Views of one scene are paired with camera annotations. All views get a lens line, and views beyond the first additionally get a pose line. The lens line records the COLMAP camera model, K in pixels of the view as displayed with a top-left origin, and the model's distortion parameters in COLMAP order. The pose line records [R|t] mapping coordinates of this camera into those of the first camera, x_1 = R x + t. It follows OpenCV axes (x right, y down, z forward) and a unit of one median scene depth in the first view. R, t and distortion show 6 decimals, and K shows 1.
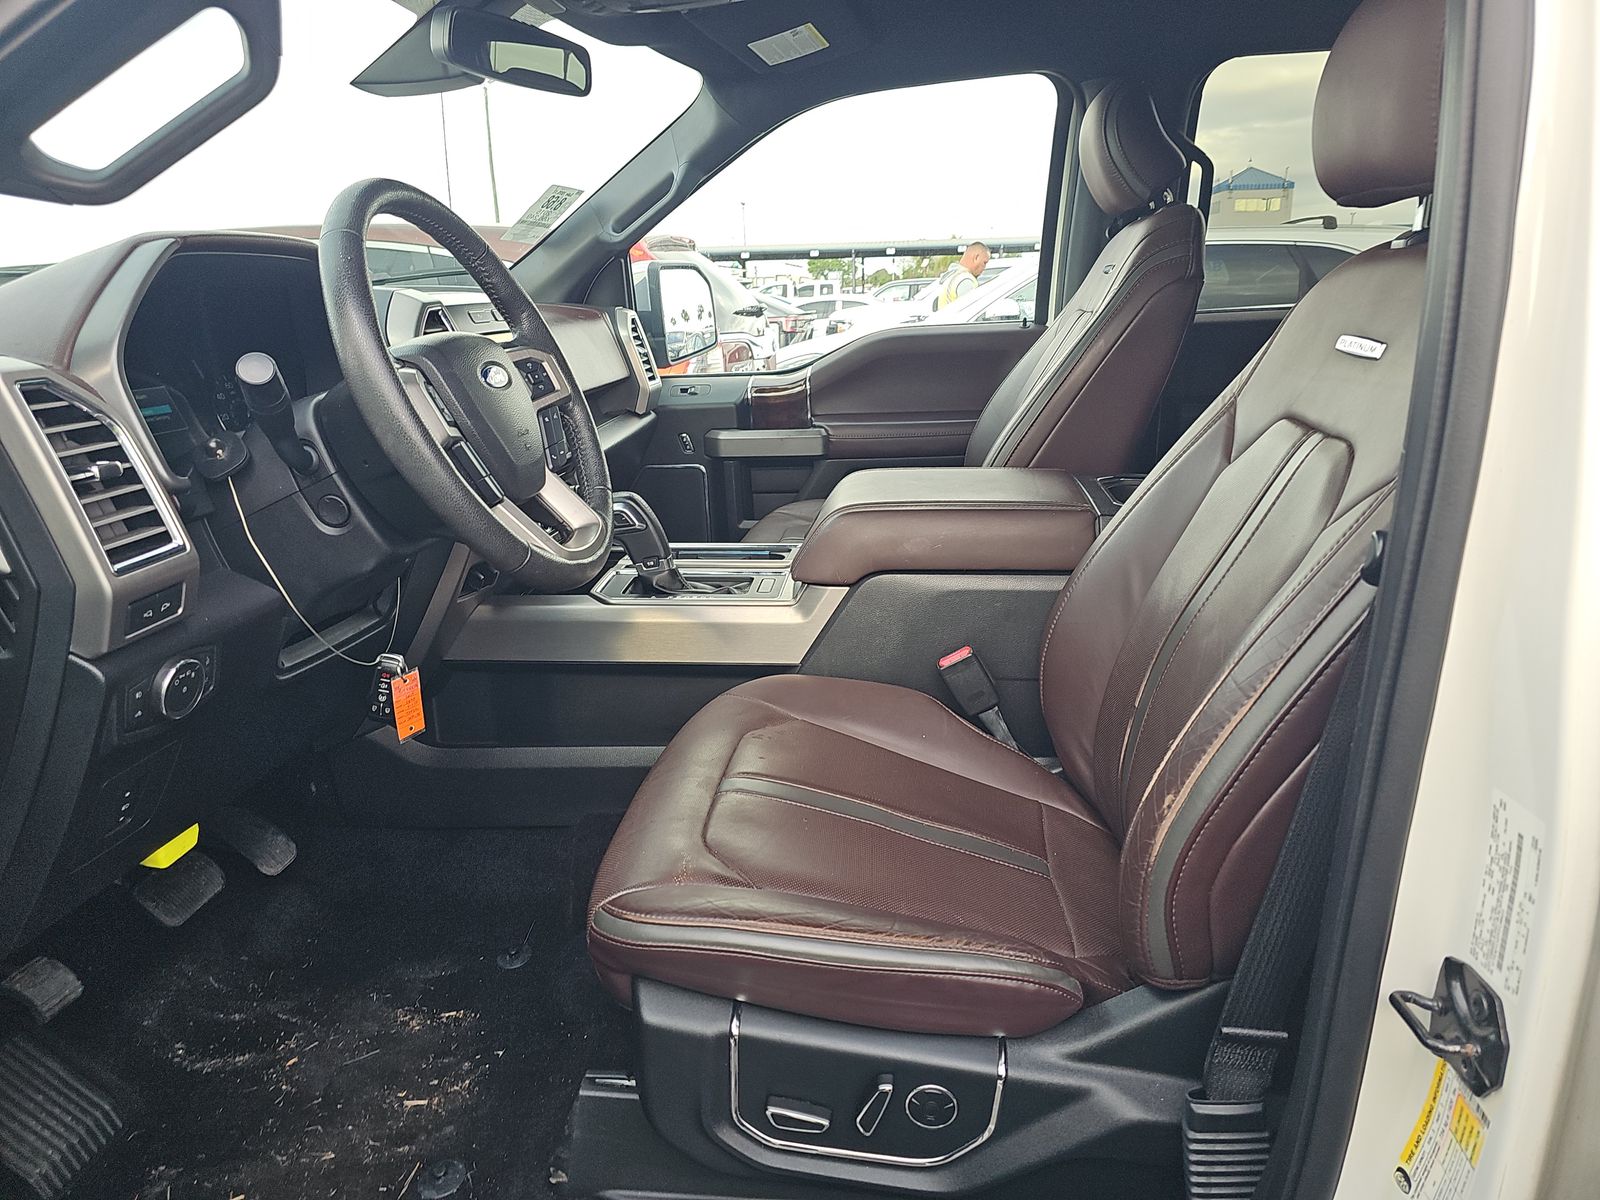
lens RADIAL K [[1070.2, 0, 809.7], [0, 1070.2, 603.8], [0, 0, 1]] dist [0.009043, 0.001492]
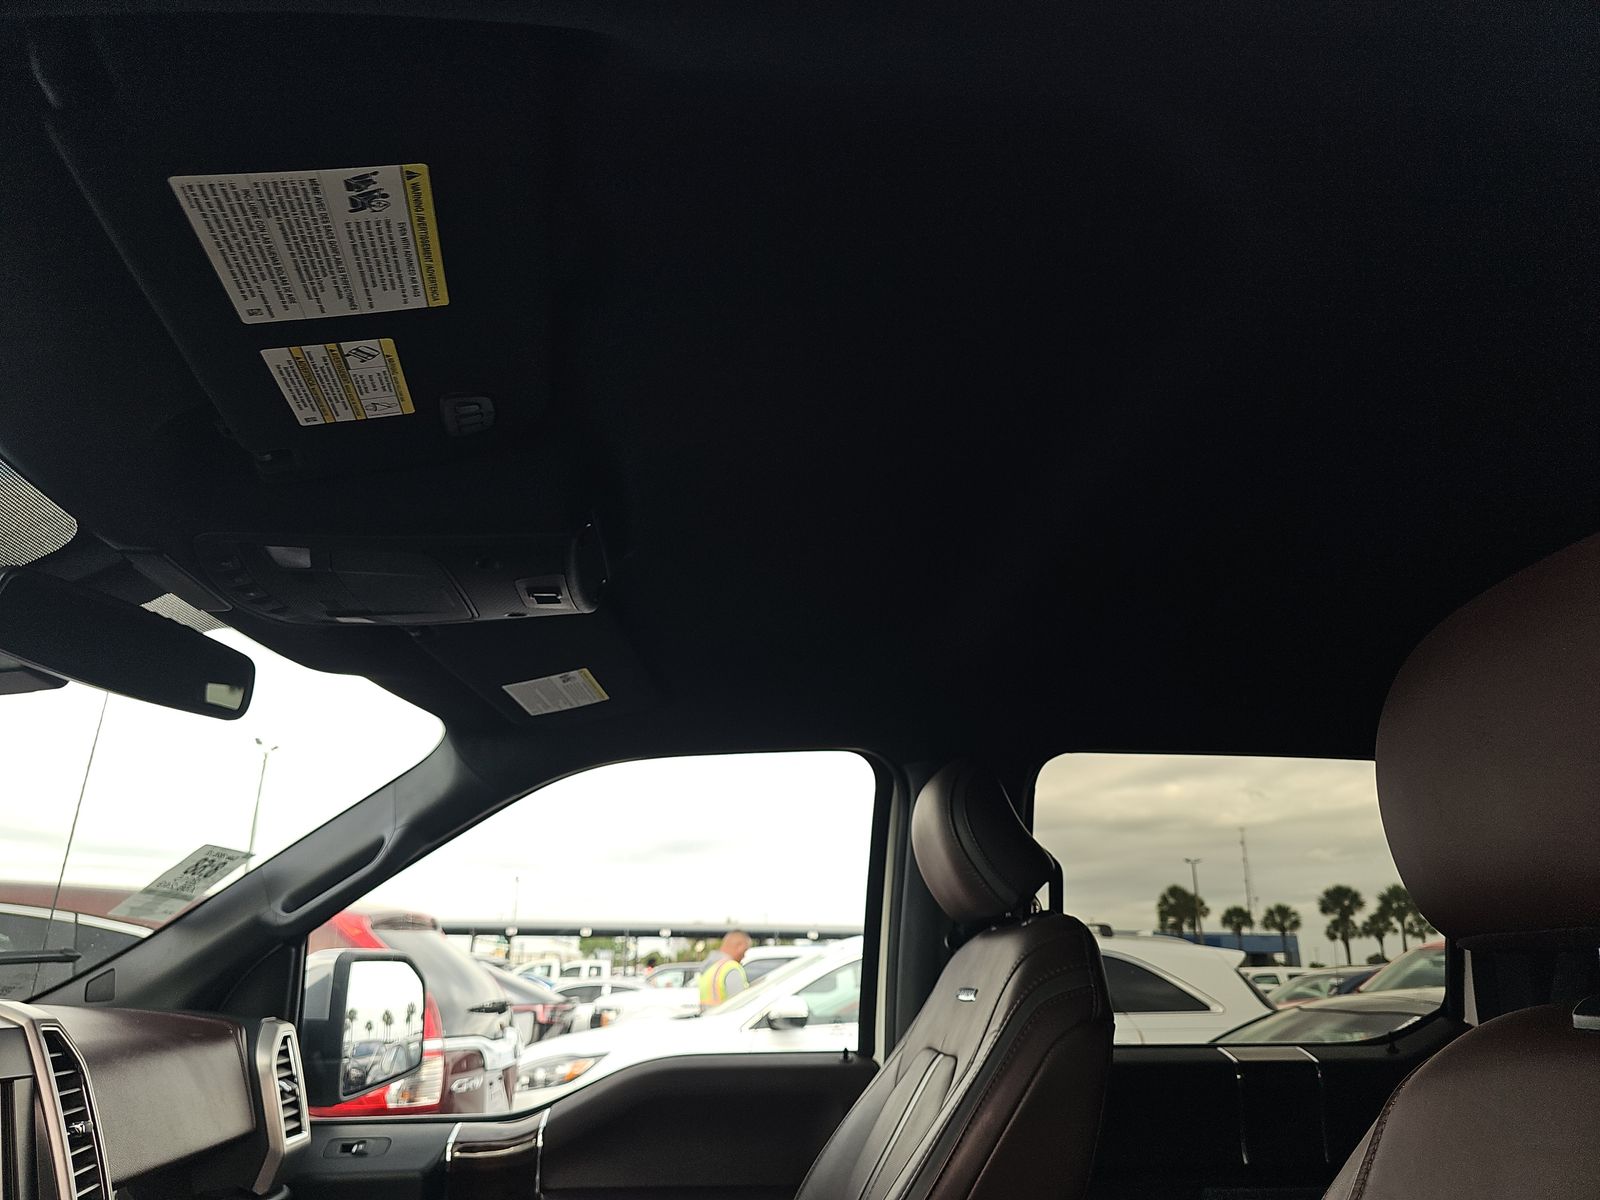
lens RADIAL K [[1070.2, 0, 808.5], [0, 1070.2, 596.3], [0, 0, 1]] dist [0.009043, 0.001492]
pose [[0.979480, 0.098629, 0.175758, 0.010206], [0.022322, 0.813616, -0.580973, -0.067689], [-0.200301, 0.572975, 0.794719, 0.173551]]
